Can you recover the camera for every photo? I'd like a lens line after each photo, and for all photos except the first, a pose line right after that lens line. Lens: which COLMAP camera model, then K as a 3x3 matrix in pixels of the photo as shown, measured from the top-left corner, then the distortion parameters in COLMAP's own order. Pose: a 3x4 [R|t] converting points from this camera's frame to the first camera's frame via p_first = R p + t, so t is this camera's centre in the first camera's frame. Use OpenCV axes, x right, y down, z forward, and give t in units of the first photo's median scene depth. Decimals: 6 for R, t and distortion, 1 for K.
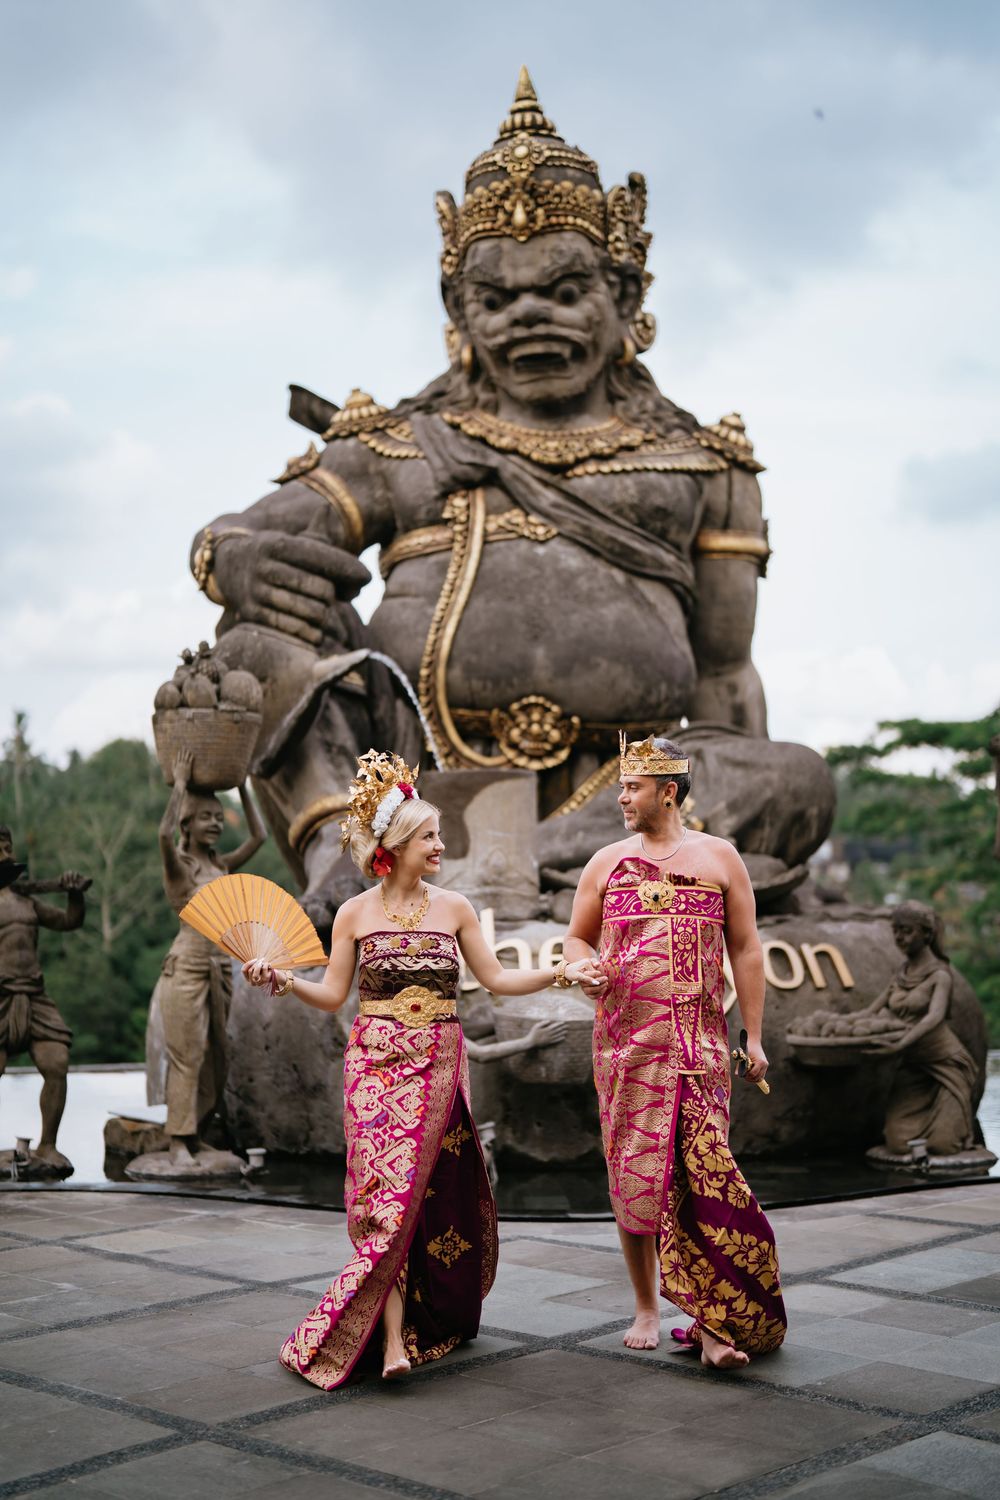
lens RADIAL K [[2047.7, 0, 482.2], [0, 2047.7, 739.0], [0, 0, 1]] dist [-0.159024, 0.929059]
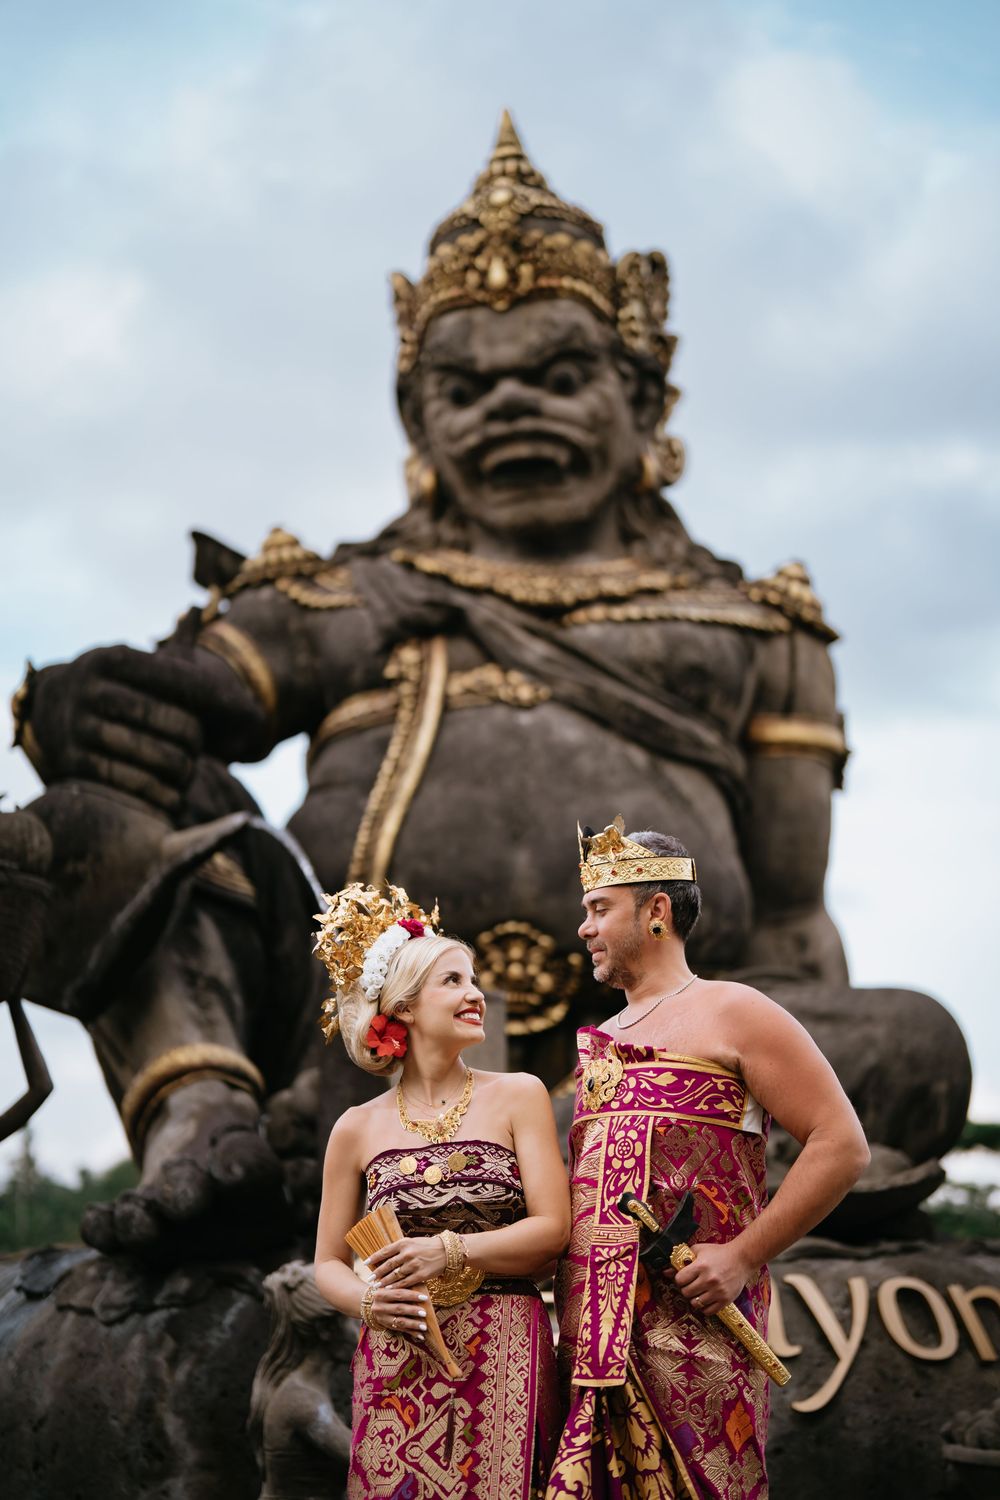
lens RADIAL K [[2047.7, 0, 482.2], [0, 2047.7, 739.0], [0, 0, 1]] dist [-0.159024, 0.929059]
pose [[0.999916, 0.002572, -0.012708, 0.022700], [-0.005118, 0.978837, -0.204580, 0.055654], [0.011913, 0.204628, 0.978767, 0.318594]]
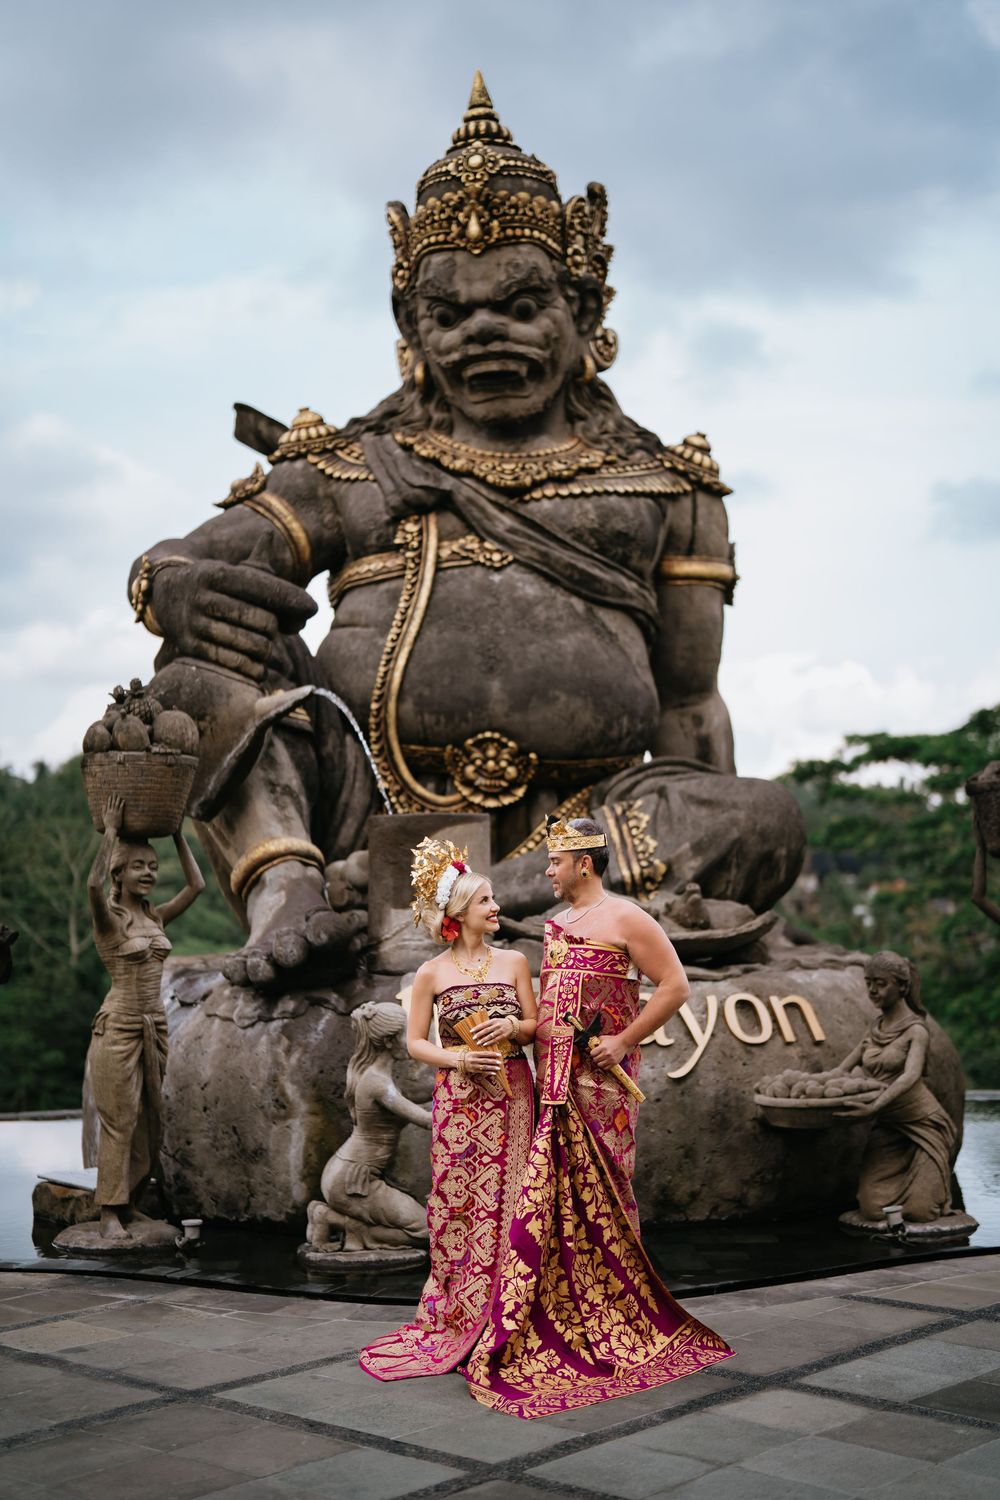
lens RADIAL K [[2047.7, 0, 482.2], [0, 2047.7, 739.0], [0, 0, 1]] dist [-0.159024, 0.929059]
pose [[0.999881, -0.002267, 0.015282, 0.007140], [0.002345, 0.999984, -0.005124, -0.011955], [-0.015270, 0.005159, 0.999870, 0.044625]]
